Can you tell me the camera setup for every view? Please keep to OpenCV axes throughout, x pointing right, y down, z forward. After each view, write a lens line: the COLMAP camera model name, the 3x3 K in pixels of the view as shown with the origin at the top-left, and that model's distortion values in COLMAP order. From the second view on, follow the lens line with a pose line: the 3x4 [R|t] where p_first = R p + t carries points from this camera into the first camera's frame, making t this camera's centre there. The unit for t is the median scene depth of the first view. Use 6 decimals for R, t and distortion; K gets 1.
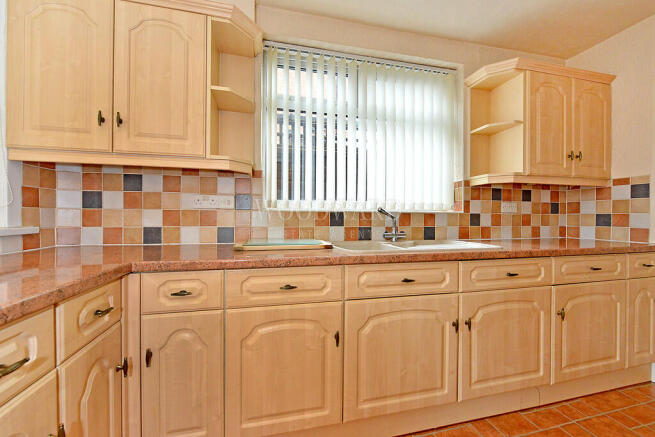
lens RADIAL K [[261.1, 0, 326.7], [0, 261.1, 217.5], [0, 0, 1]] dist [-0.012153, 0.000048]
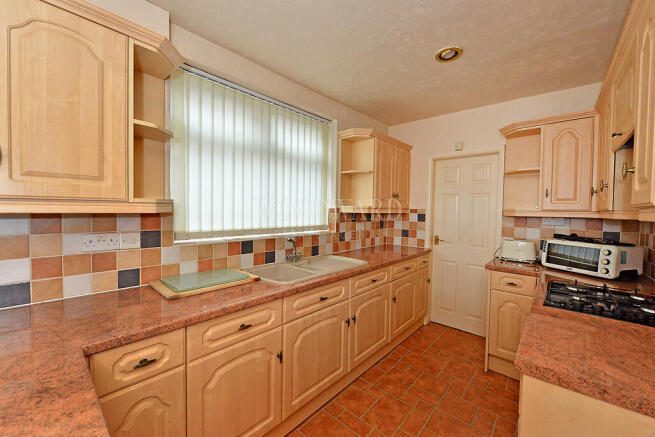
lens RADIAL K [[261.1, 0, 329.7], [0, 261.1, 217.1], [0, 0, 1]] dist [-0.012153, 0.000048]
pose [[0.816645, -0.008656, 0.577076, -0.345814], [-0.011102, 0.999467, 0.030701, -0.176380], [-0.577034, -0.031478, 0.816113, -0.092778]]
